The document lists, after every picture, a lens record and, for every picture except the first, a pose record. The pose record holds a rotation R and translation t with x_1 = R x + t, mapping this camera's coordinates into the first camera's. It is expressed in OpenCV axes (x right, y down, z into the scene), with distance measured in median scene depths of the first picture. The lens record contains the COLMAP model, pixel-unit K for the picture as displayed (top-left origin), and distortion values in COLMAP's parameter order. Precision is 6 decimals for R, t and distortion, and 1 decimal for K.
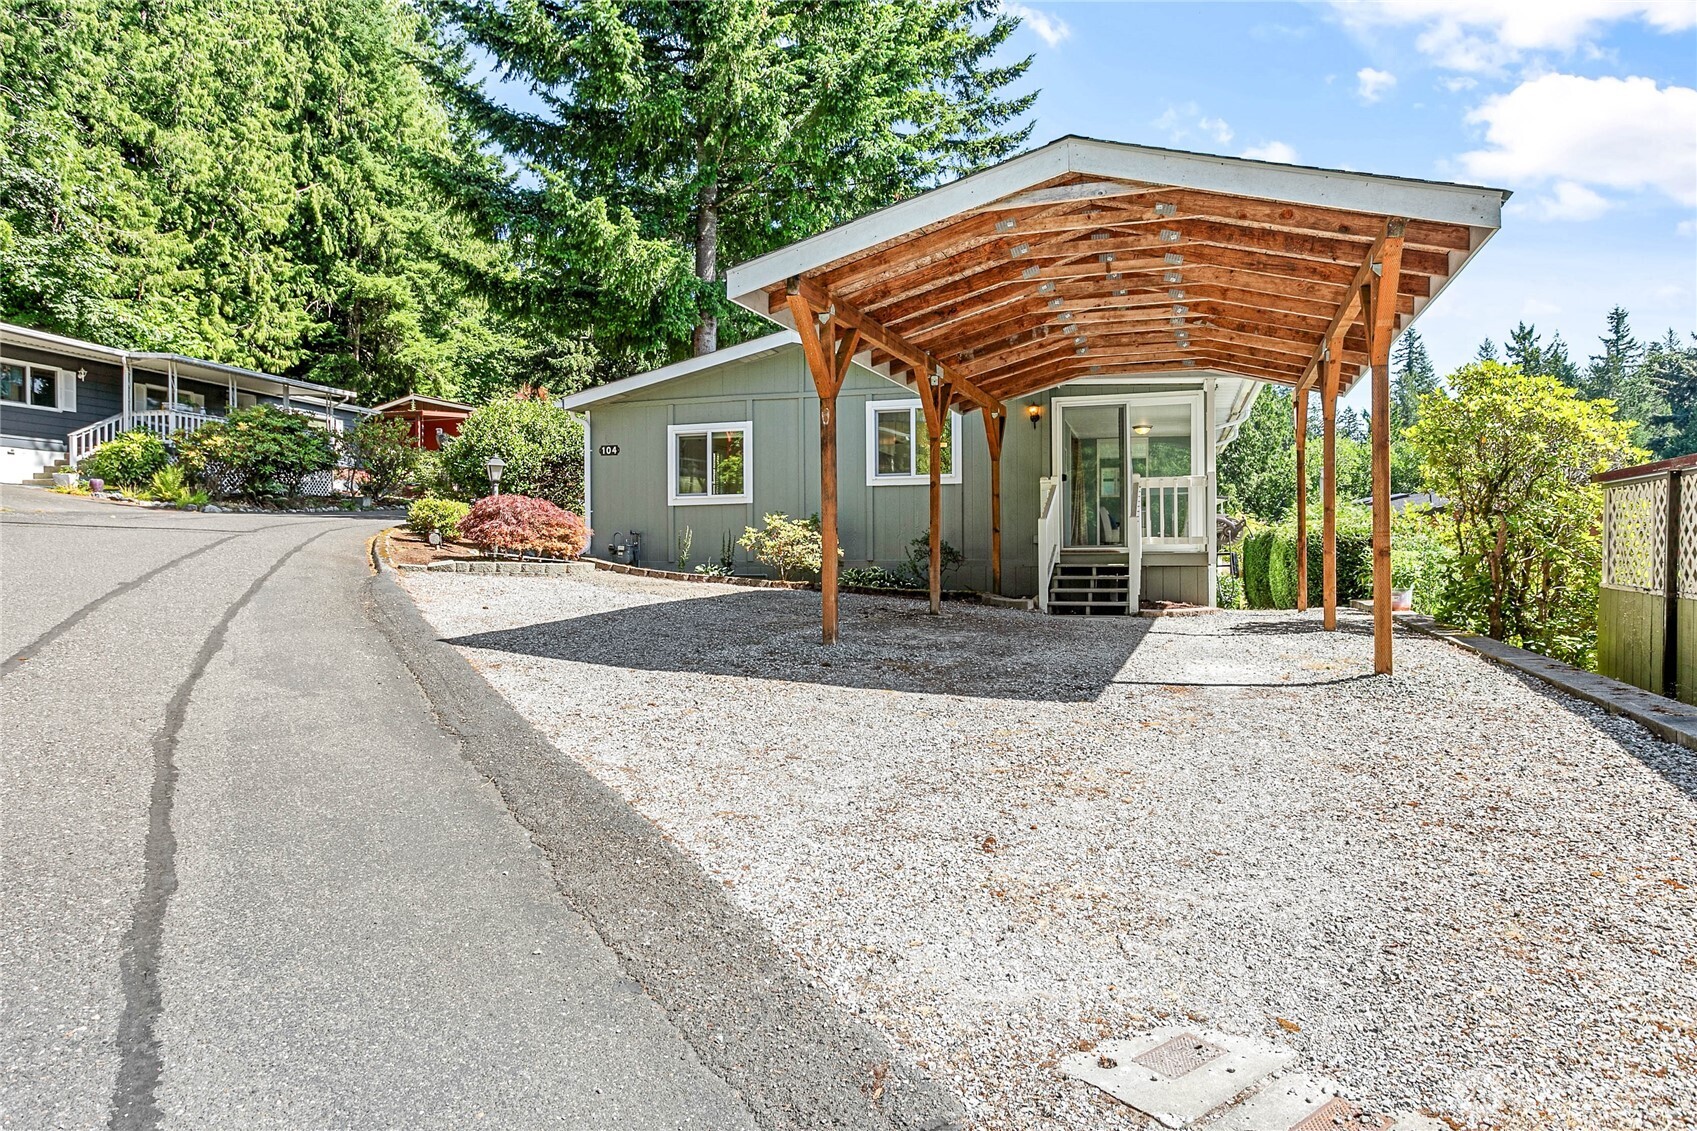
lens RADIAL K [[1059.3, 0, 816.2], [0, 1059.3, 562.4], [0, 0, 1]] dist [-0.022234, 0.003034]
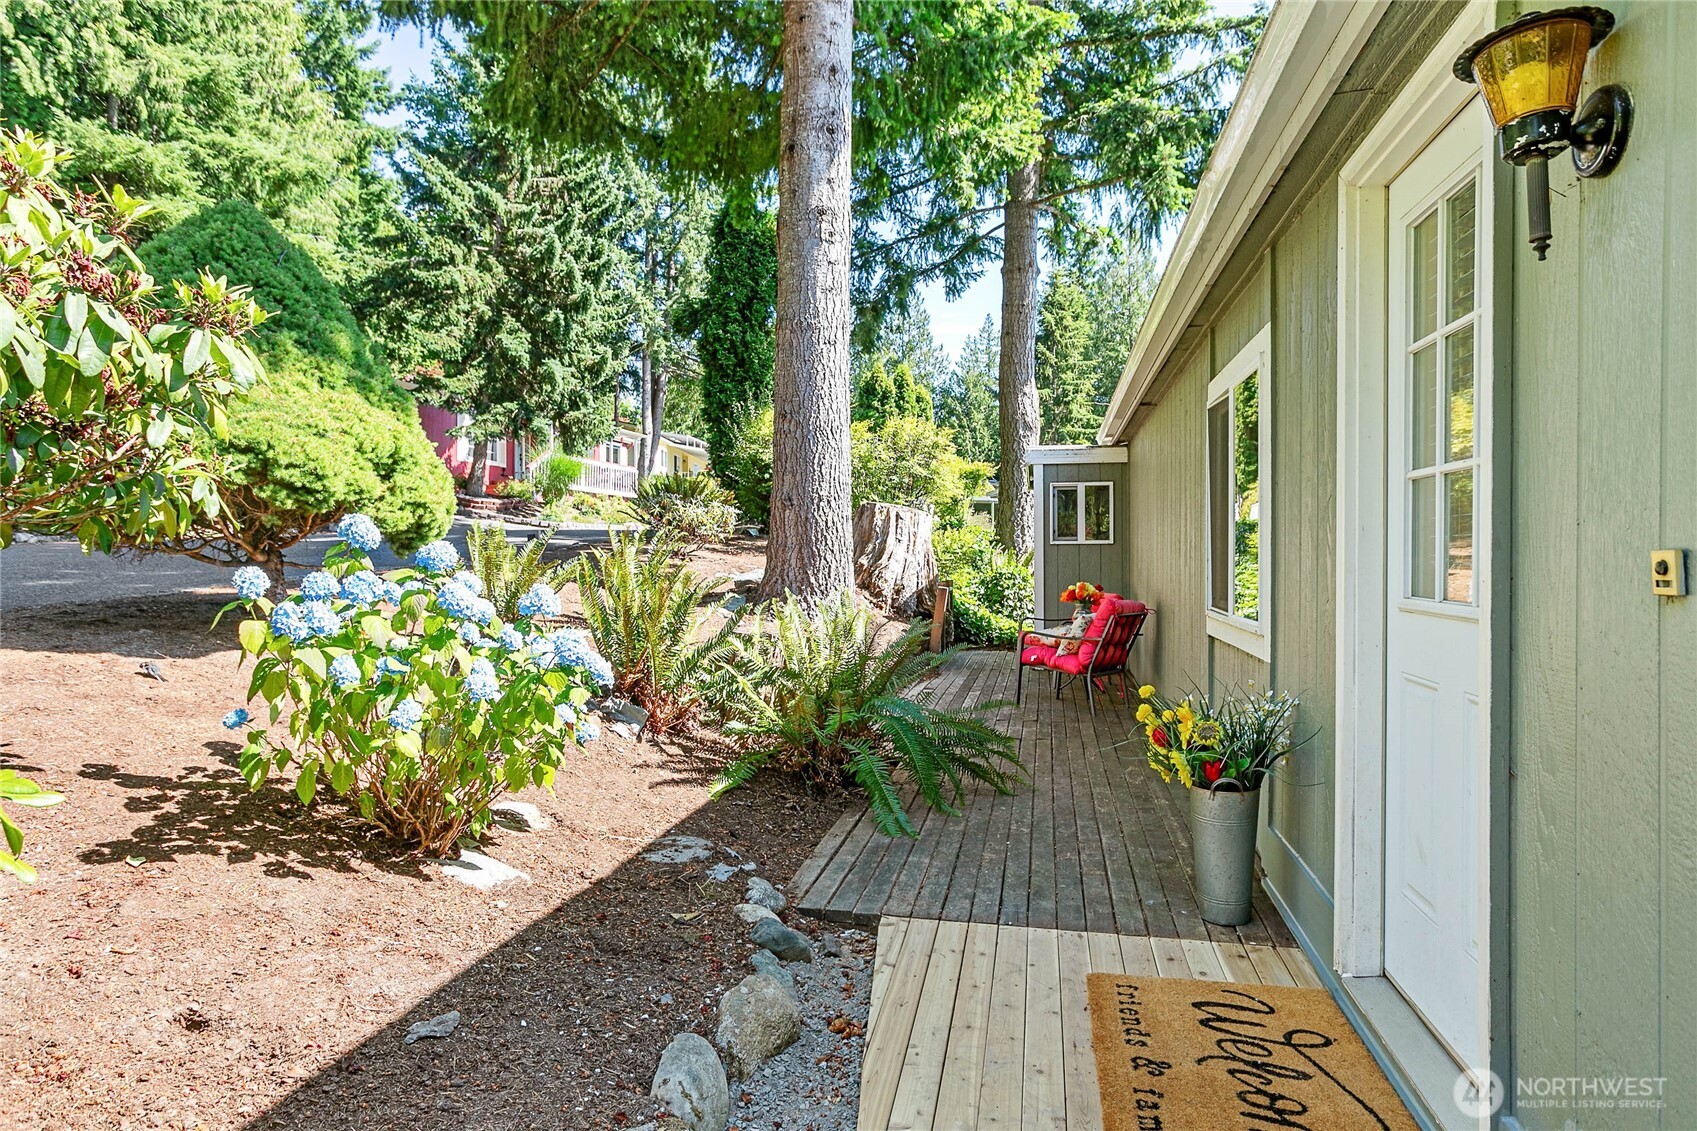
lens RADIAL K [[1012.1, 0, 847.1], [0, 1012.1, 527.1], [0, 0, 1]] dist [0.023145, 0.001909]
pose [[0.993373, 0.006907, 0.114731, -0.082259], [-0.002235, 0.999165, -0.040807, -0.029650], [-0.114917, 0.040280, 0.992558, 0.435208]]
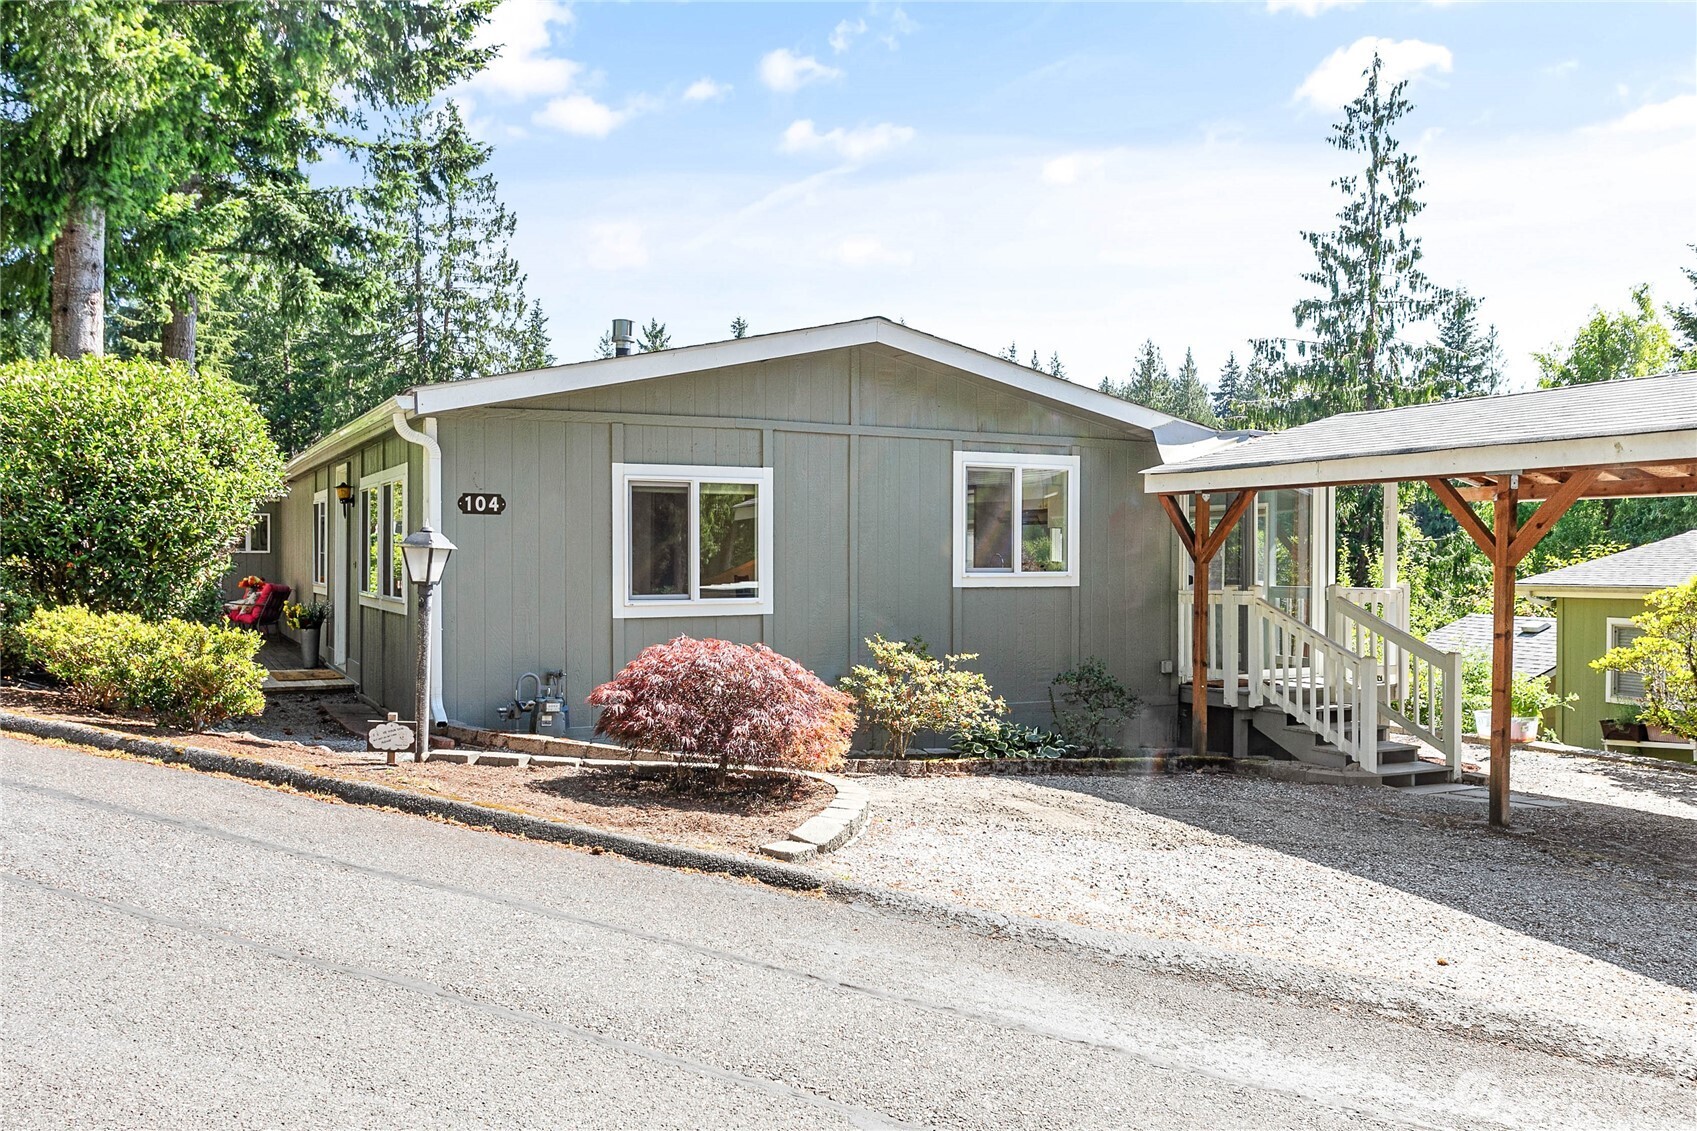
lens RADIAL K [[1354.9, 0, 848.5], [0, 1354.9, 565.5], [0, 0, 1]] dist [0.073903, -0.080080]
pose [[0.709615, 0.003412, 0.704581, -0.193381], [0.001014, 0.999982, -0.005864, -0.027739], [-0.704589, 0.004876, 0.709599, 0.164949]]
